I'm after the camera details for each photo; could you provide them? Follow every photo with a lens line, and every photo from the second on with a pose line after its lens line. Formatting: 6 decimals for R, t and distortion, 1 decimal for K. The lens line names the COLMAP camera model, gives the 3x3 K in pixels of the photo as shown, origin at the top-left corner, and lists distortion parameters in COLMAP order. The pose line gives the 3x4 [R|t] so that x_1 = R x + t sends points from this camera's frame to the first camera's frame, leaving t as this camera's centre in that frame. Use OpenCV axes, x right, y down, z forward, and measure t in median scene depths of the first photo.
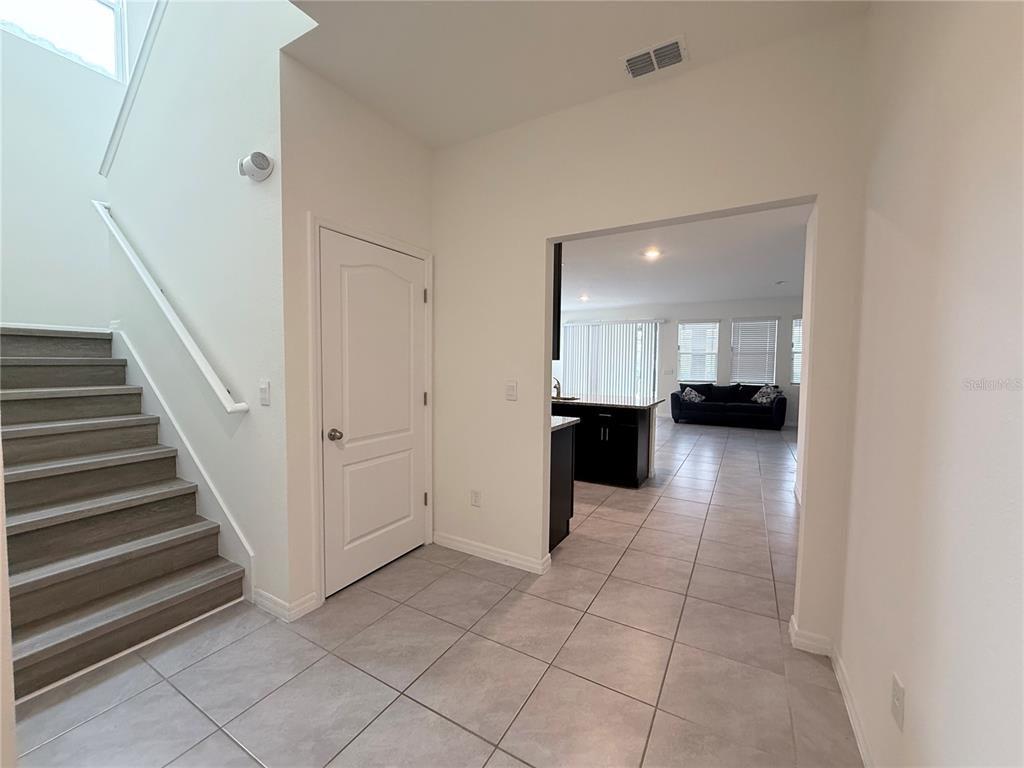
lens RADIAL K [[405.9, 0, 513.4], [0, 405.9, 385.4], [0, 0, 1]] dist [0.001687, 0.000391]
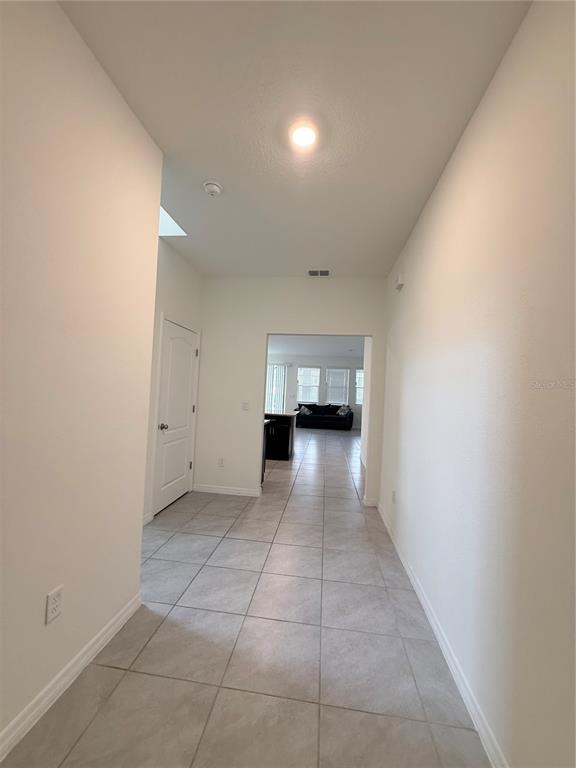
lens RADIAL K [[304.4, 0, 286.2], [0, 304.4, 385.6], [0, 0, 1]] dist [0.001687, 0.000391]
pose [[0.924638, 0.041045, 0.378630, -0.156614], [-0.018249, 0.997809, -0.063601, 0.003651], [-0.380410, 0.051899, 0.923360, -0.185474]]
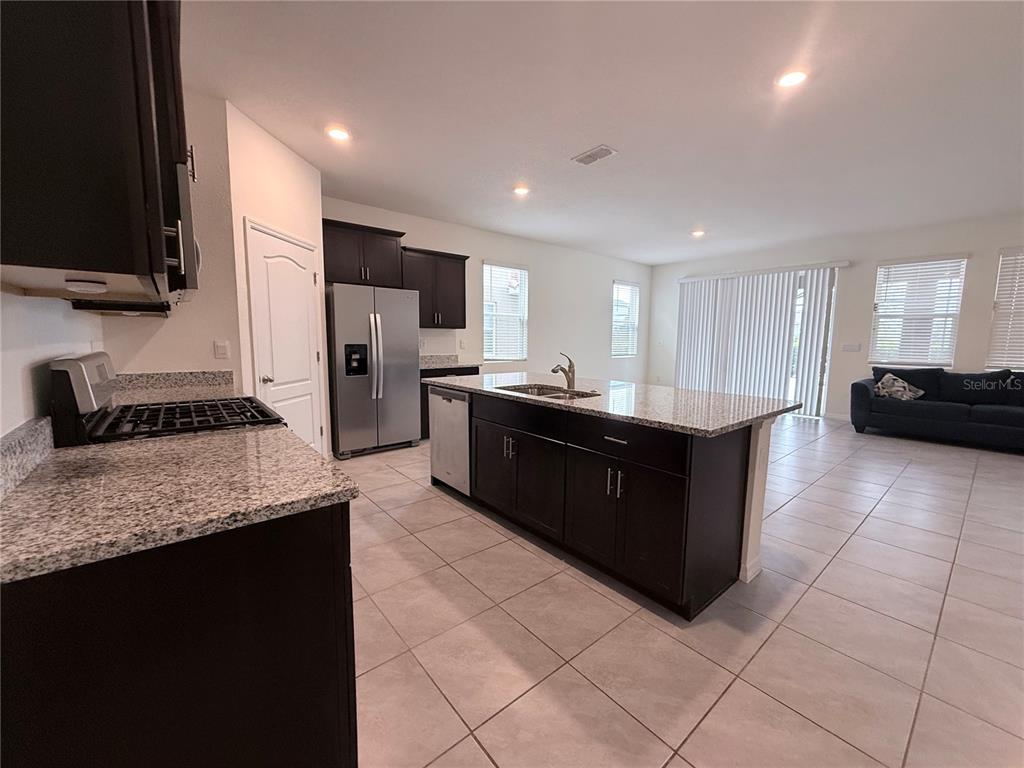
lens RADIAL K [[405.9, 0, 520.2], [0, 405.9, 380.1], [0, 0, 1]] dist [0.001687, 0.000391]
pose [[0.939244, 0.035801, -0.341379, 0.190401], [-0.019935, 0.998557, 0.049874, -0.006987], [0.342672, -0.040039, 0.938602, 0.387684]]
